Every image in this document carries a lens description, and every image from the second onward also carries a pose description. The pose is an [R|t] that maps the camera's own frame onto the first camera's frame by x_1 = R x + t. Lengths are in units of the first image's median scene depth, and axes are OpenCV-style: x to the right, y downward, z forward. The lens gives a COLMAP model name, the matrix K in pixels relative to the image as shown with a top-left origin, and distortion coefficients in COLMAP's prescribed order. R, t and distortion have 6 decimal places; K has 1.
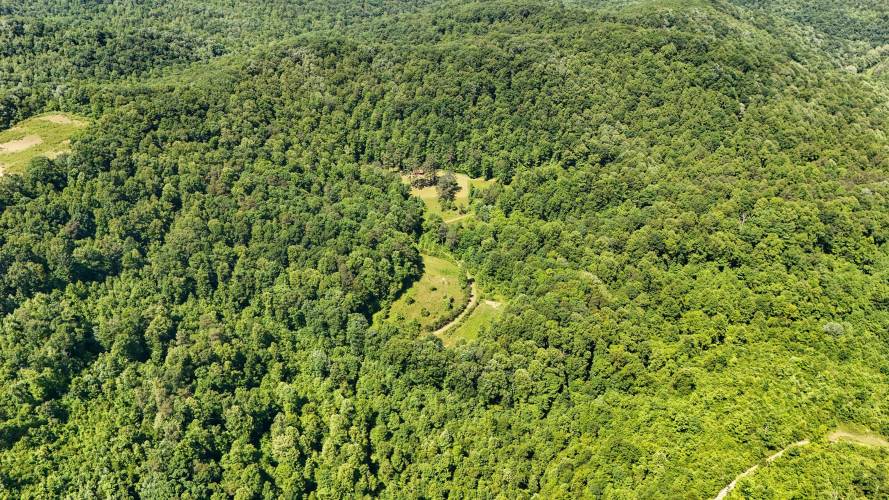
lens RADIAL K [[651.5, 0, 446.0], [0, 651.5, 251.8], [0, 0, 1]] dist [0.072368, -0.080980]
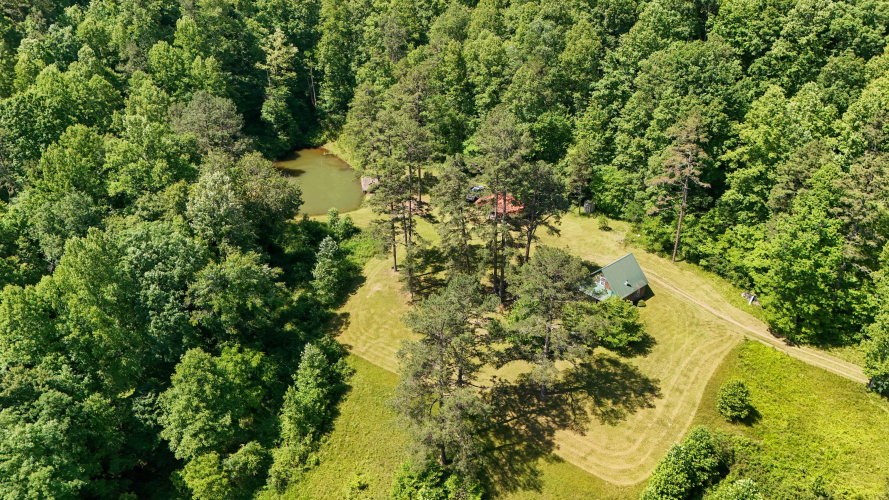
lens RADIAL K [[651.5, 0, 446.0], [0, 651.5, 251.8], [0, 0, 1]] dist [0.072368, -0.080980]
pose [[0.814432, 0.284226, -0.505882, 0.047964], [-0.282716, 0.955709, 0.081806, -0.134573], [0.506728, 0.076395, 0.858715, 0.920605]]
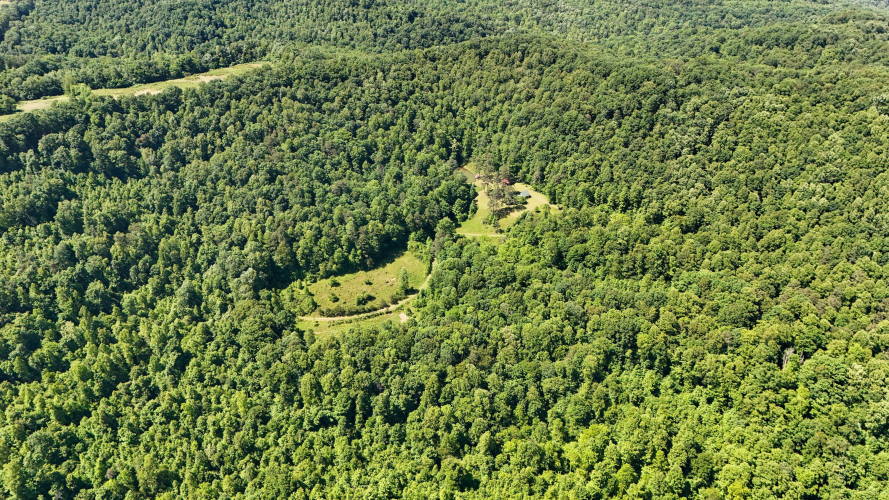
lens RADIAL K [[651.5, 0, 446.0], [0, 651.5, 251.8], [0, 0, 1]] dist [0.072368, -0.080980]
pose [[0.769757, 0.313928, -0.555808, 0.502400], [-0.314697, 0.944177, 0.097449, -0.101159], [0.555373, 0.099899, 0.825579, 0.191058]]
